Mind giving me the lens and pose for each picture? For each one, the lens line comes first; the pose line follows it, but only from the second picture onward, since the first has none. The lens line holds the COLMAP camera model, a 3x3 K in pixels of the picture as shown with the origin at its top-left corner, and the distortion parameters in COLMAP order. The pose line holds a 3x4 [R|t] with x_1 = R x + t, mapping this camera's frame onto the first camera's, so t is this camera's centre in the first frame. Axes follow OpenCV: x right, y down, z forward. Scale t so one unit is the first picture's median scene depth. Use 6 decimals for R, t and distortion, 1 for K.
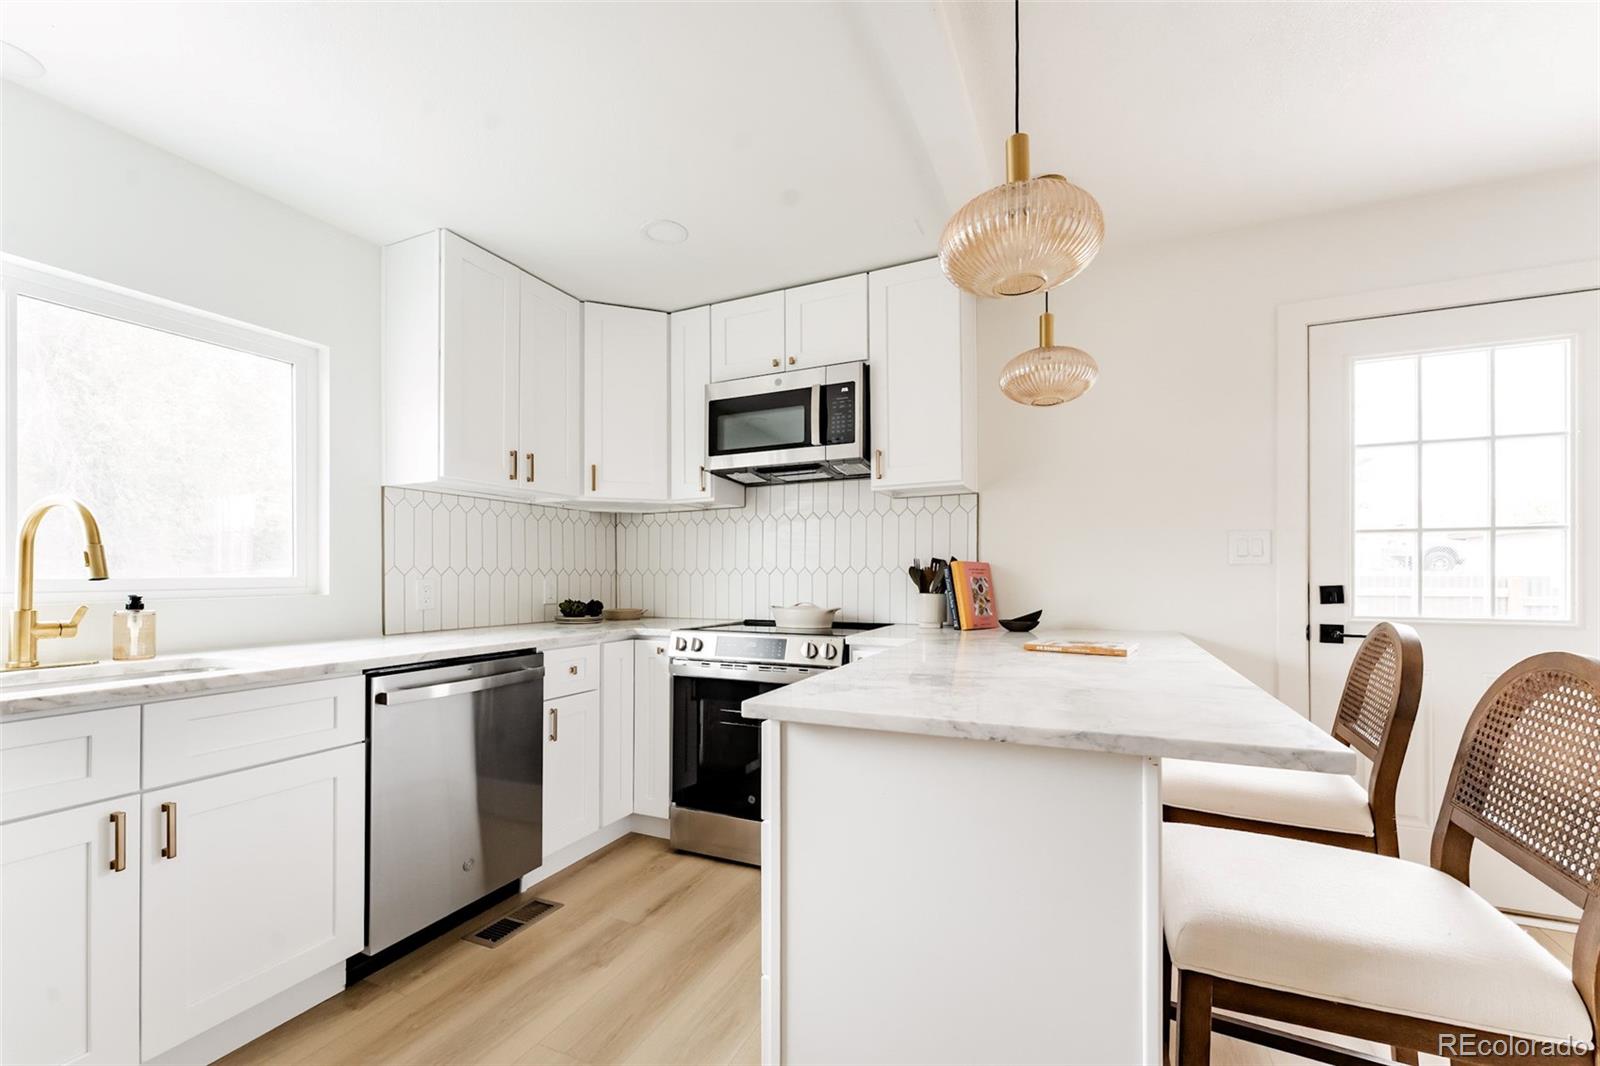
lens RADIAL K [[655.9, 0, 794.5], [0, 655.9, 575.8], [0, 0, 1]] dist [0.001621, 0.000015]
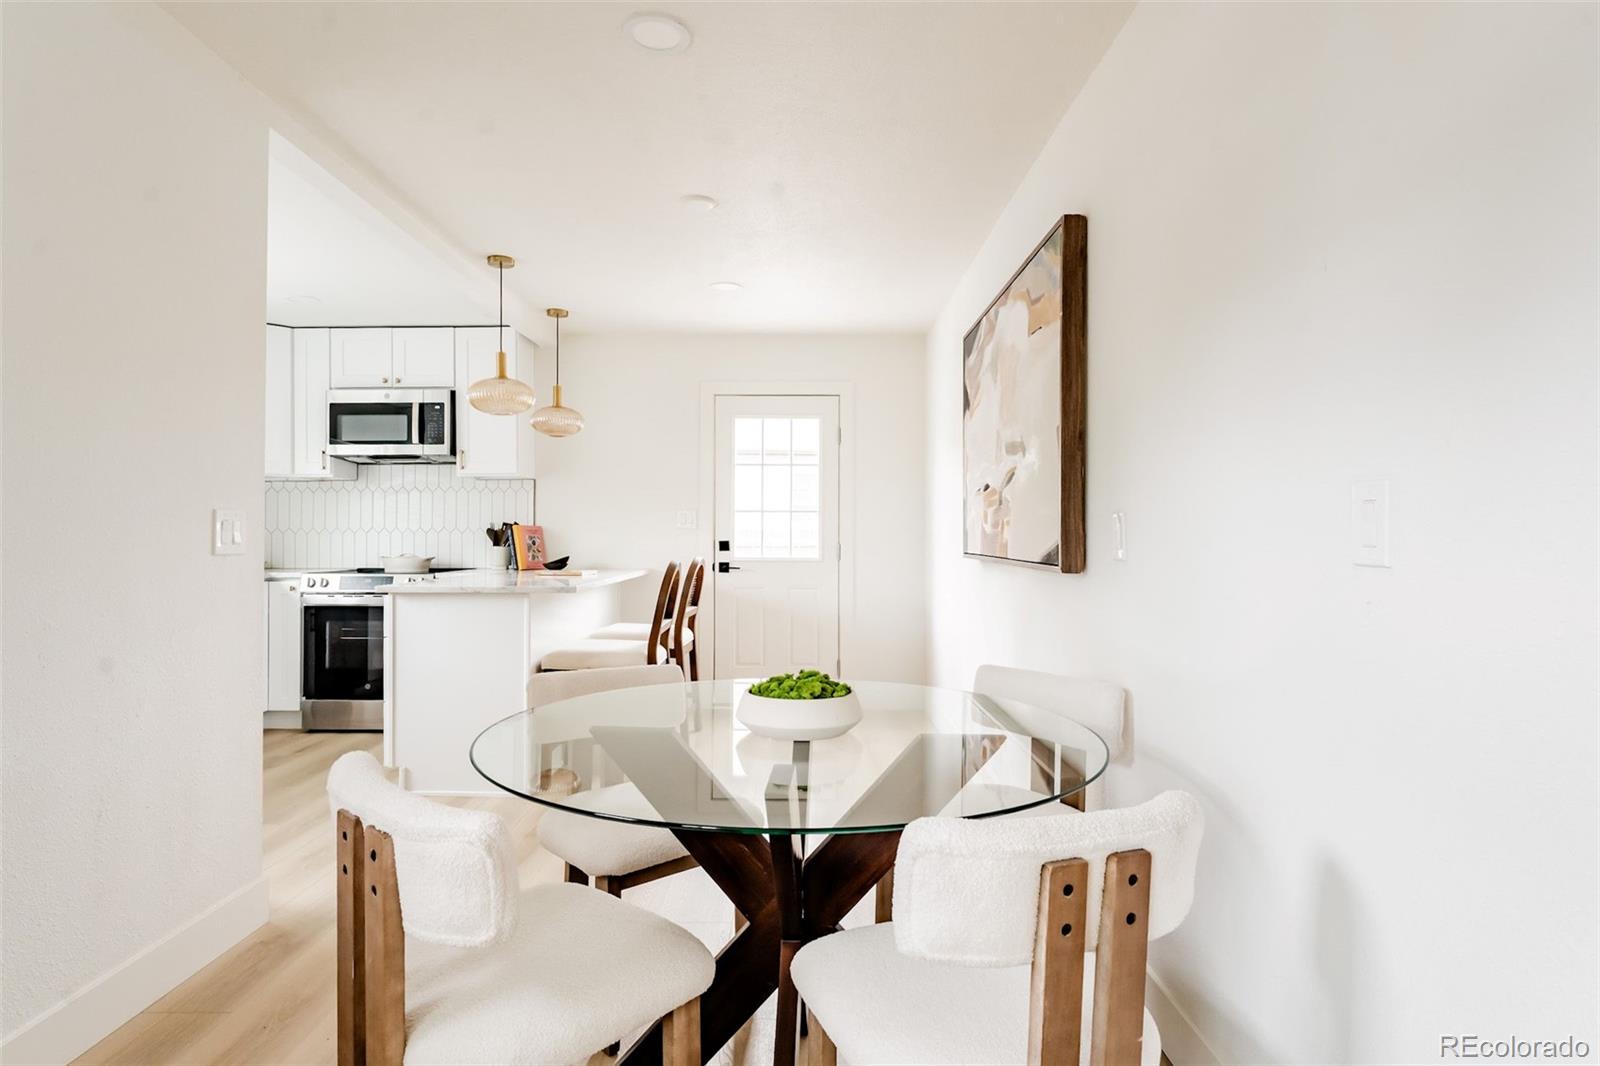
lens RADIAL K [[870.8, 0, 793.2], [0, 870.8, 537.7], [0, 0, 1]] dist [-0.006395, -0.000761]
pose [[0.911527, 0.001995, 0.411235, 0.002782], [-0.003906, 0.999985, 0.003806, -0.003115], [-0.411221, -0.005075, 0.911522, -1.083514]]
